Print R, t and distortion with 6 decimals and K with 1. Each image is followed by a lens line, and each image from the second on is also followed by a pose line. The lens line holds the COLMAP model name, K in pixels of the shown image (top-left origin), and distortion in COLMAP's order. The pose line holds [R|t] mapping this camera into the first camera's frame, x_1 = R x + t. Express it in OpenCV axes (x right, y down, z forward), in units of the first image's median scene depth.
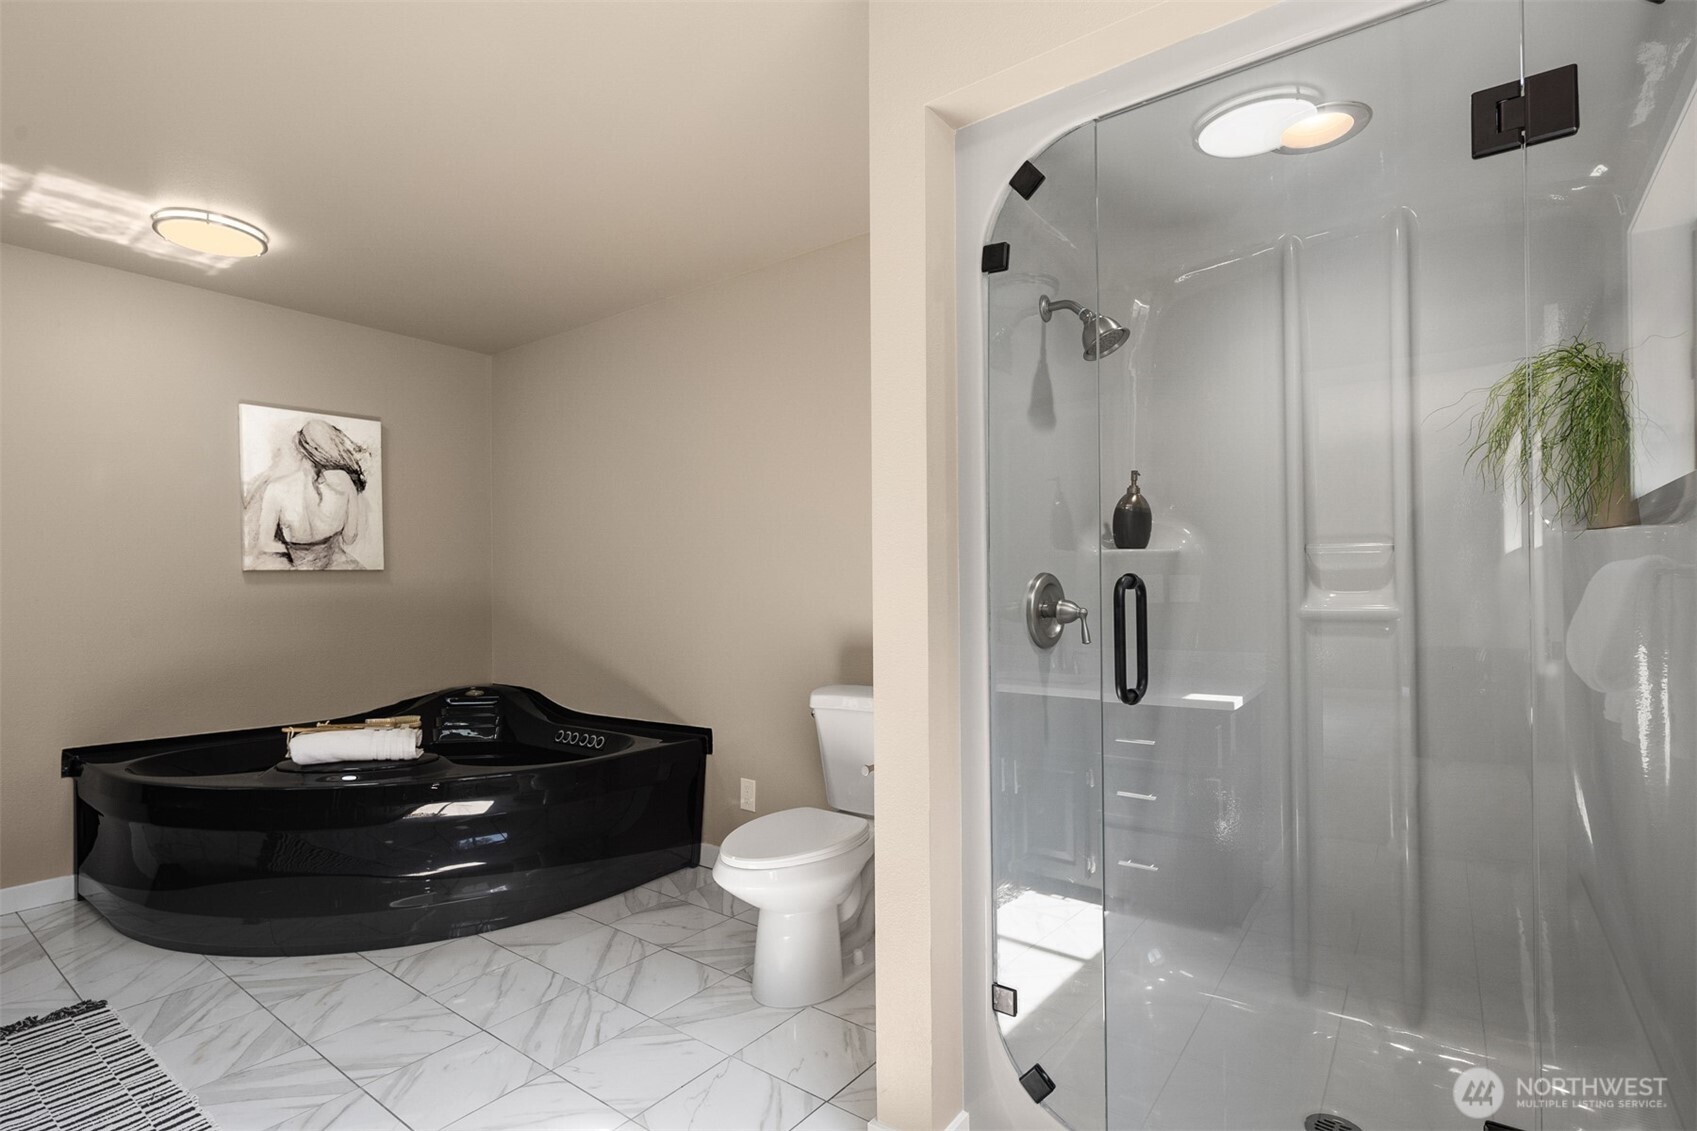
lens RADIAL K [[822.4, 0, 840.7], [0, 822.4, 569.9], [0, 0, 1]] dist [0.000861, -0.001096]
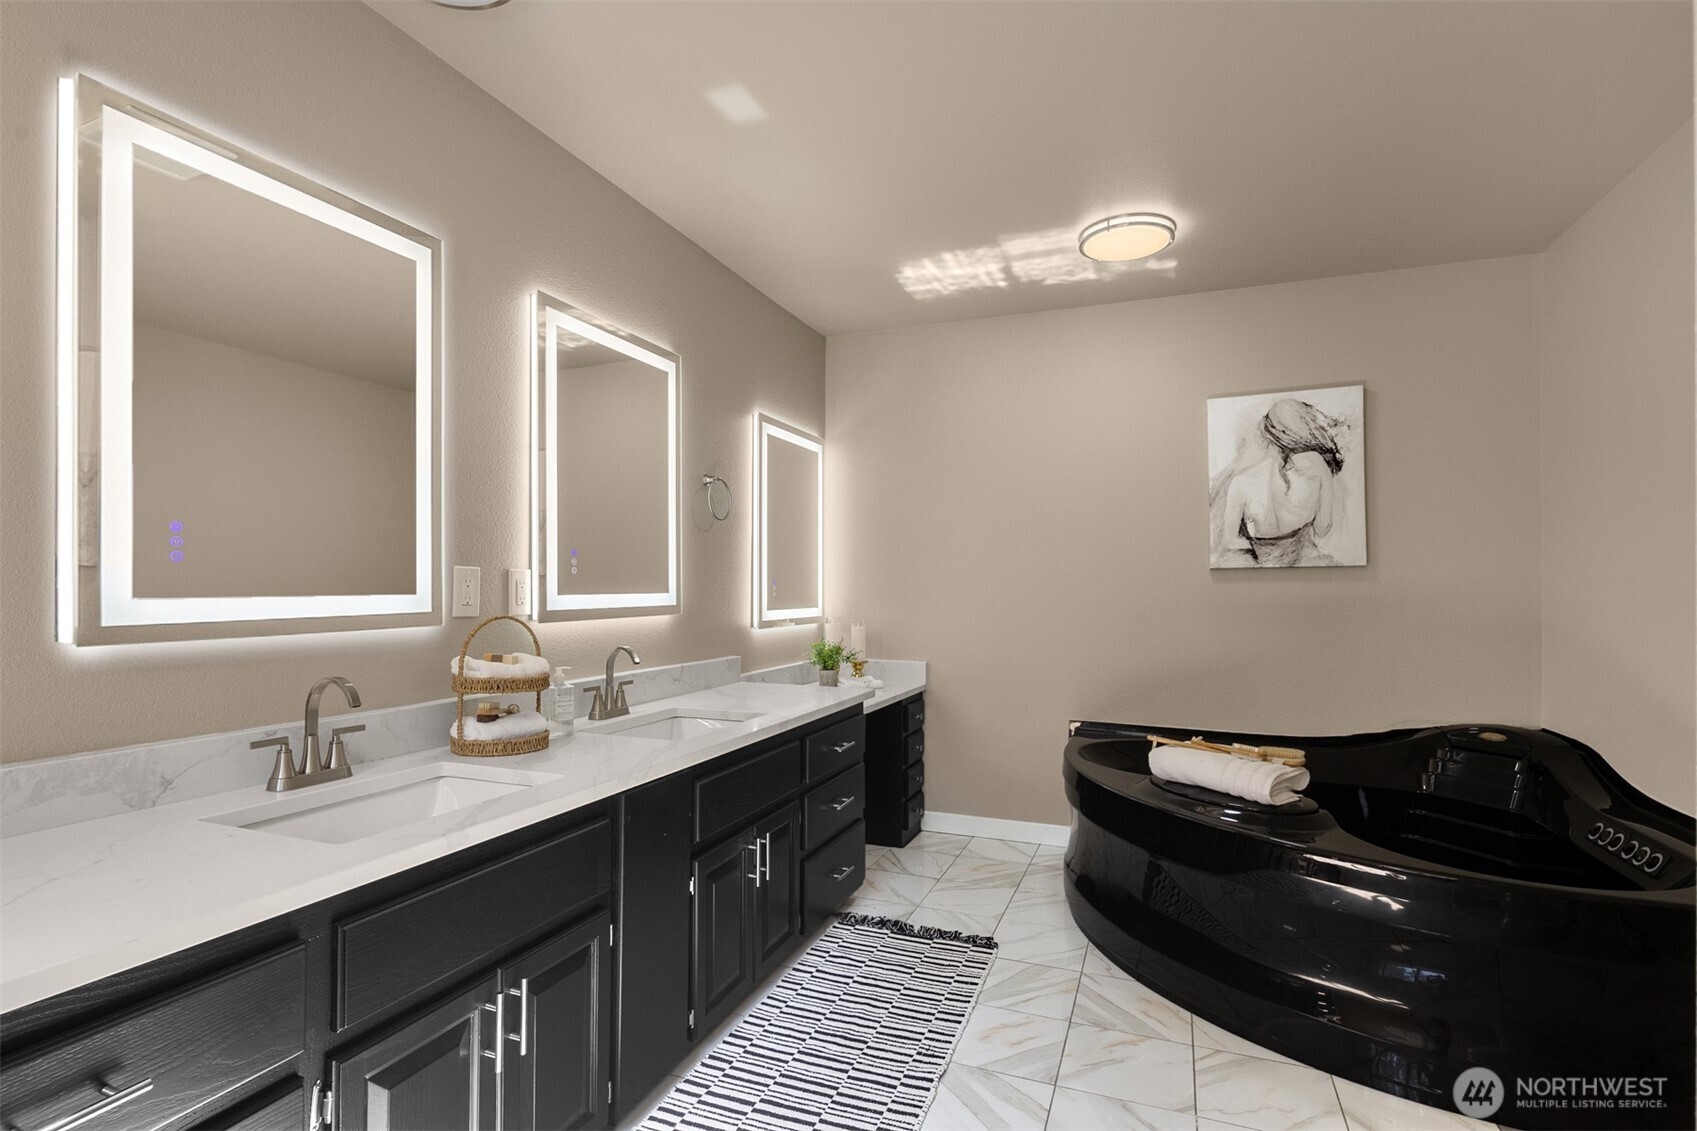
lens RADIAL K [[822.4, 0, 848.6], [0, 822.4, 581.9], [0, 0, 1]] dist [0.000861, -0.001096]
pose [[0.278813, 0.001852, -0.960344, 0.092632], [0.012666, 0.999904, 0.005606, 0.005413], [0.960262, -0.013727, 0.278763, 0.300142]]
